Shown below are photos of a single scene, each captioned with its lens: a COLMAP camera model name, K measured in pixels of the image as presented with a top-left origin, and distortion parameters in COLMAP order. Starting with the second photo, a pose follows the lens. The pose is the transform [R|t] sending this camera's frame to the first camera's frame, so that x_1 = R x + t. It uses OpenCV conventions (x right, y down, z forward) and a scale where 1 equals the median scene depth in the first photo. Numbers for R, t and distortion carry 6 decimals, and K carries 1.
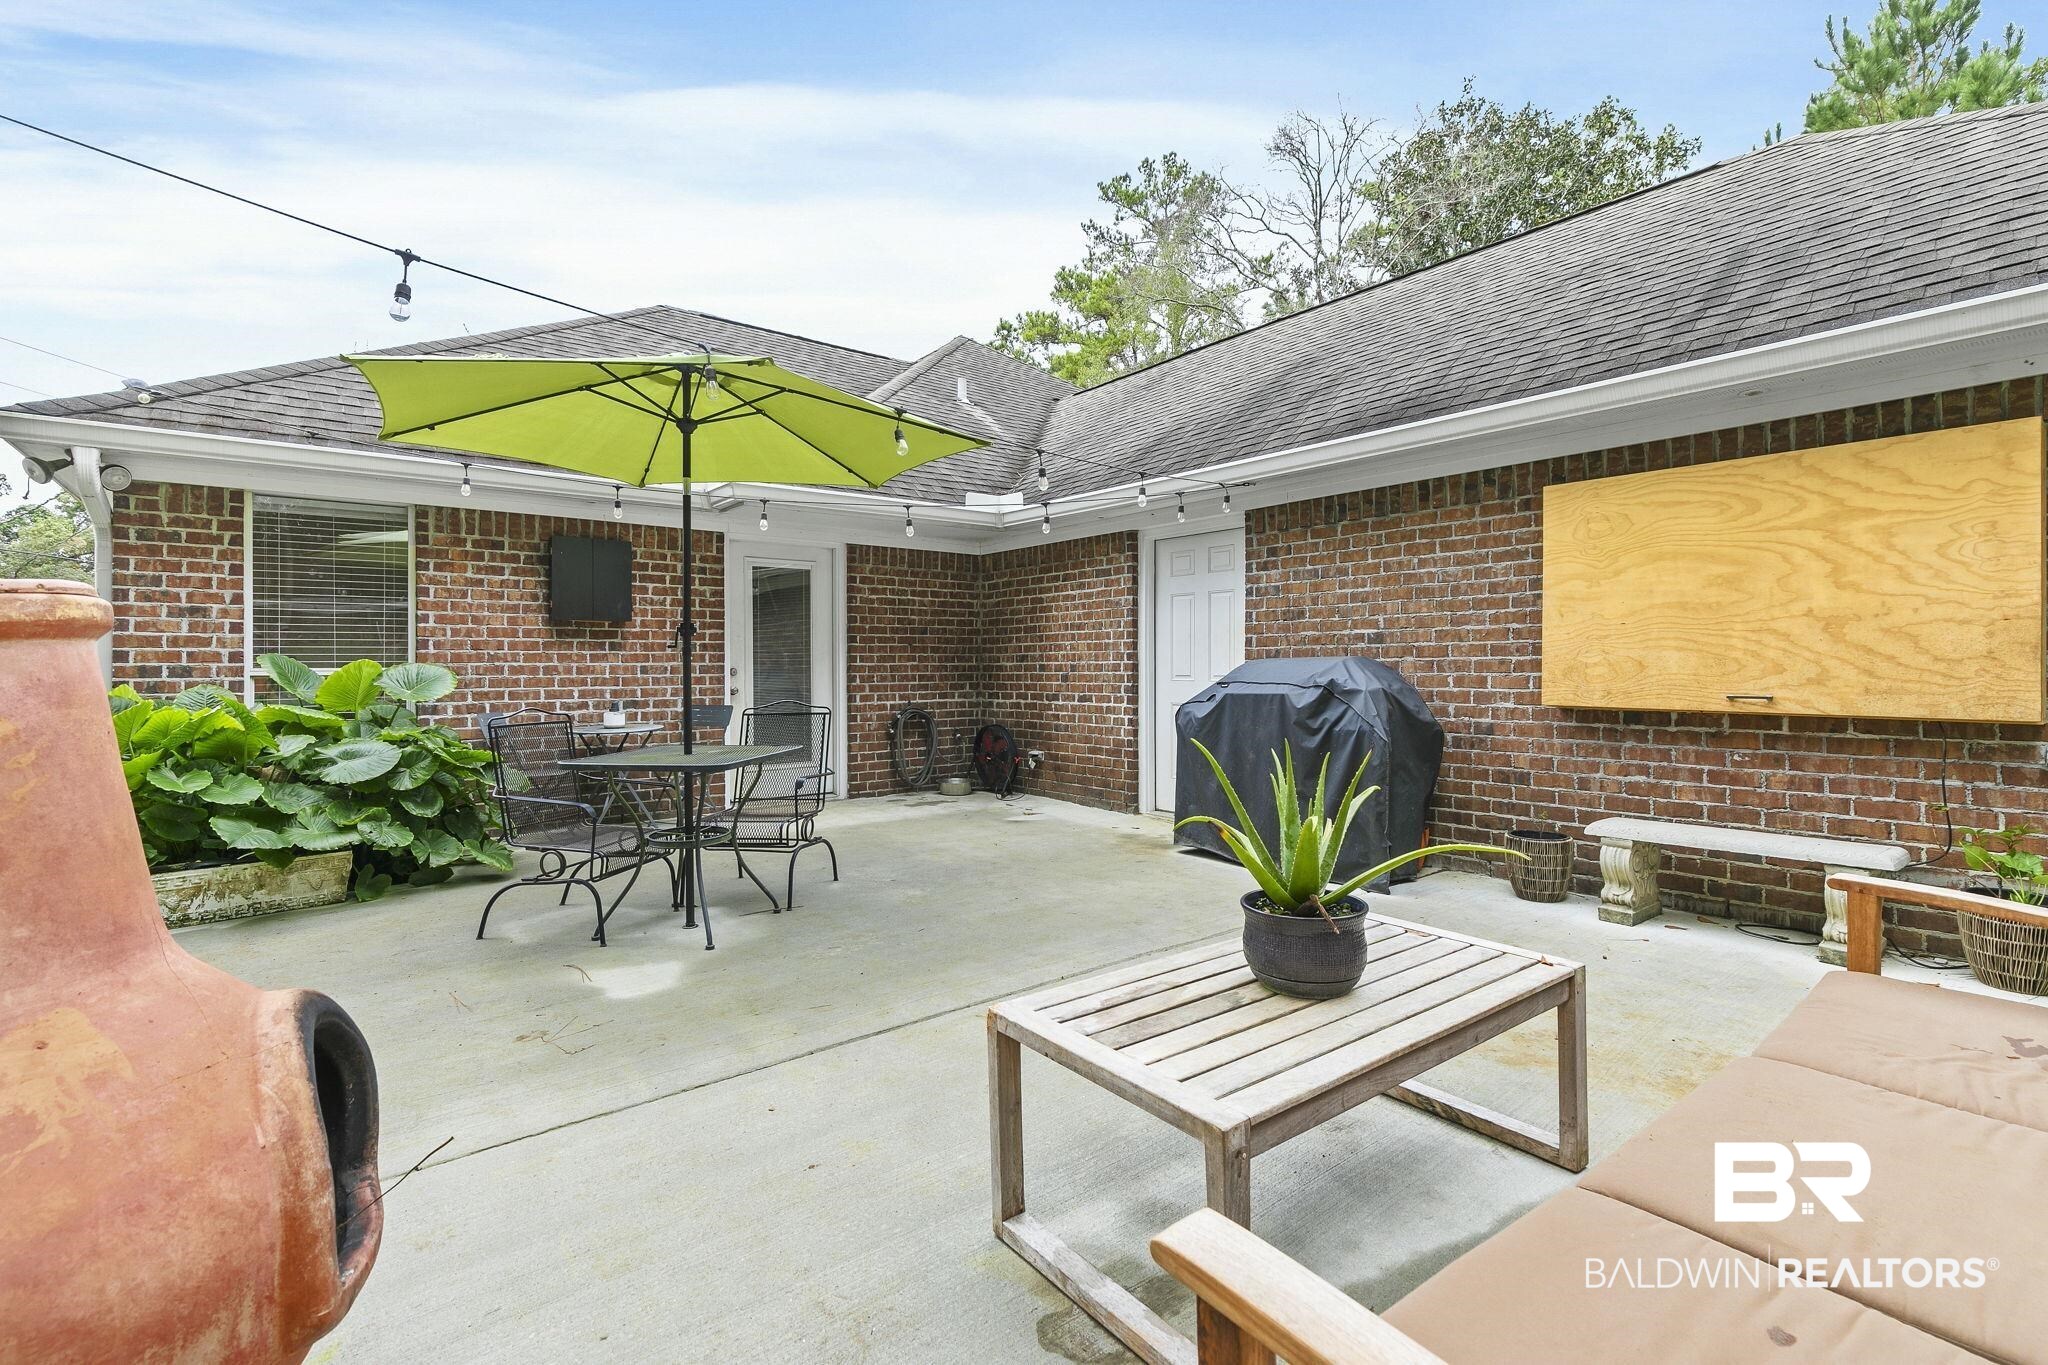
lens RADIAL K [[934.6, 0, 1020.5], [0, 934.6, 653.7], [0, 0, 1]] dist [0.010571, -0.001312]
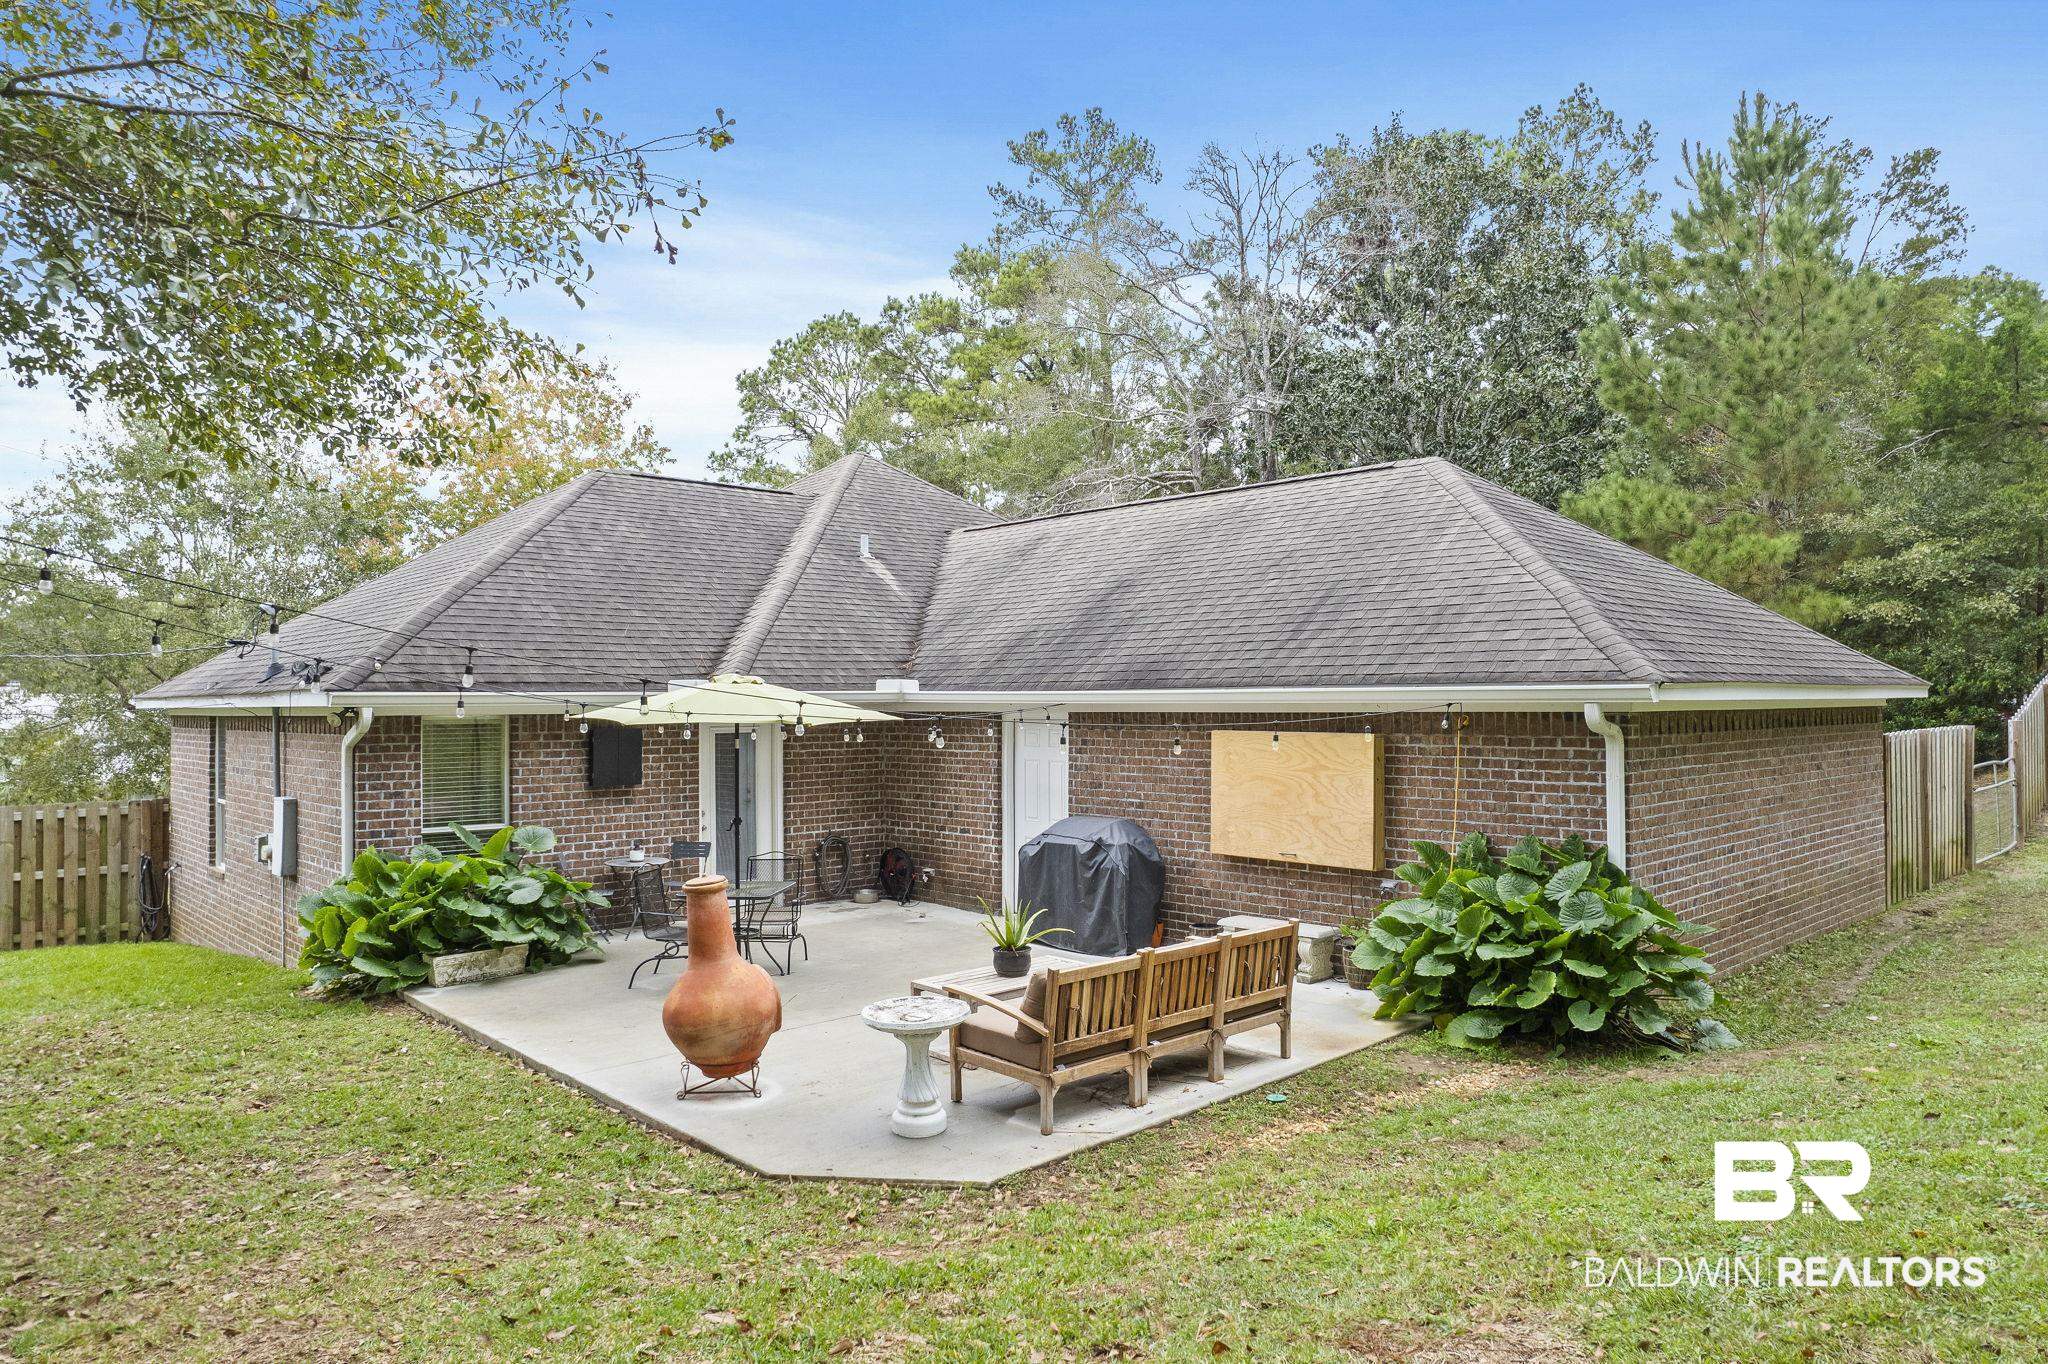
lens RADIAL K [[1326.2, 0, 1019.9], [0, 1326.2, 655.7], [0, 0, 1]] dist [-0.042543, 0.003231]
pose [[0.996574, 0.001827, 0.082683, -0.012573], [-0.000213, 0.999809, -0.019525, -0.212297], [-0.082703, 0.019440, 0.996385, -1.163832]]
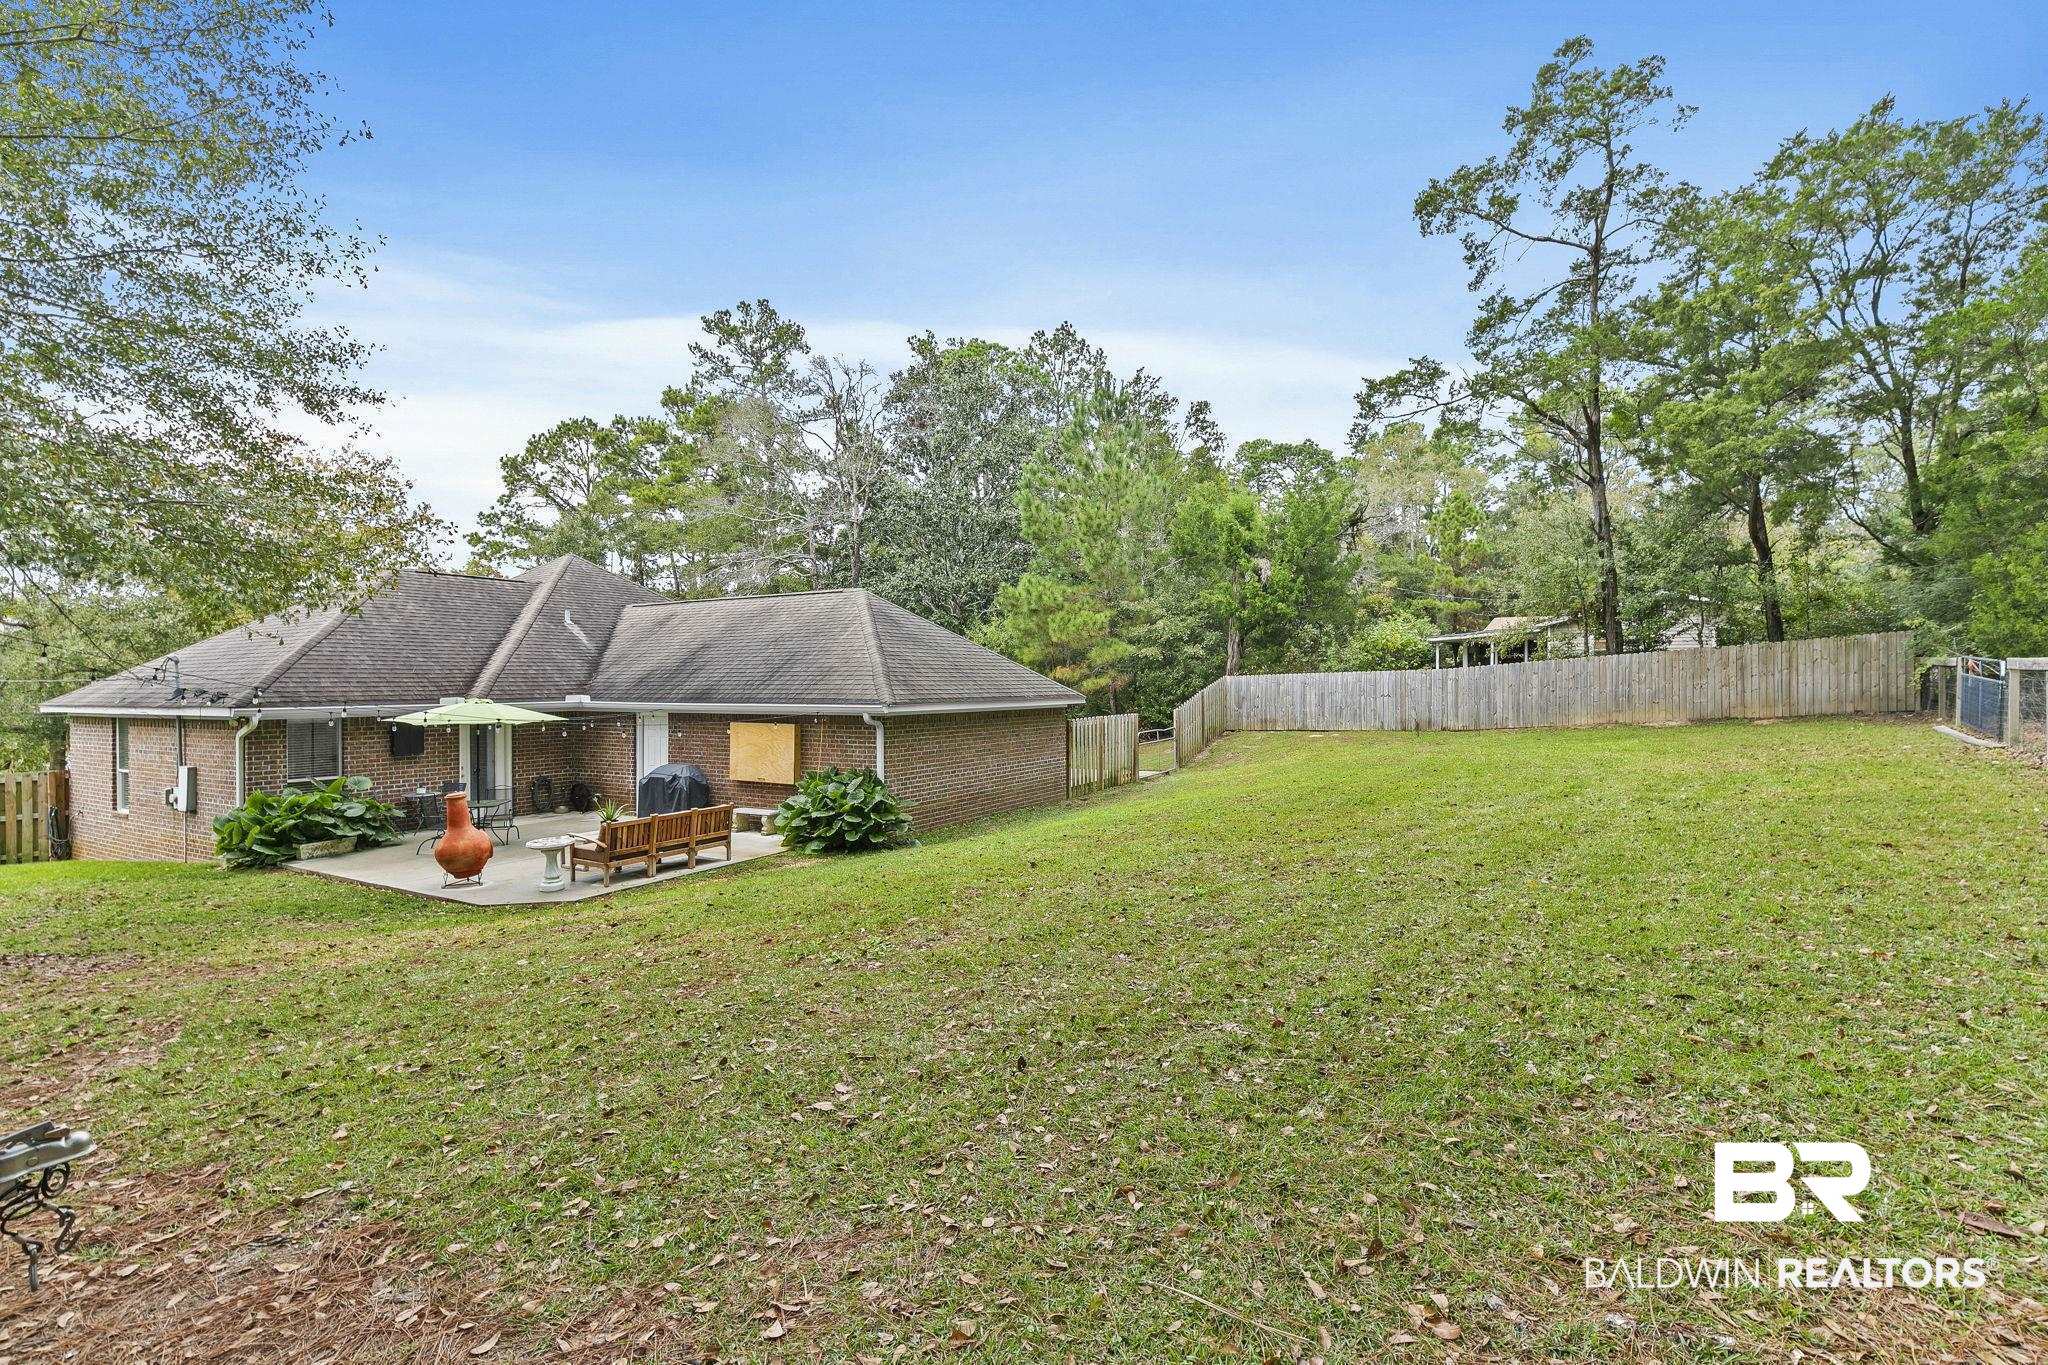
lens RADIAL K [[934.6, 0, 1023.1], [0, 934.6, 682.7], [0, 0, 1]] dist [0.010571, -0.001312]
pose [[0.931324, 0.000707, 0.364190, 0.218766], [-0.004827, 0.999934, 0.010401, -0.302036], [-0.364159, -0.011444, 0.931267, -2.336052]]
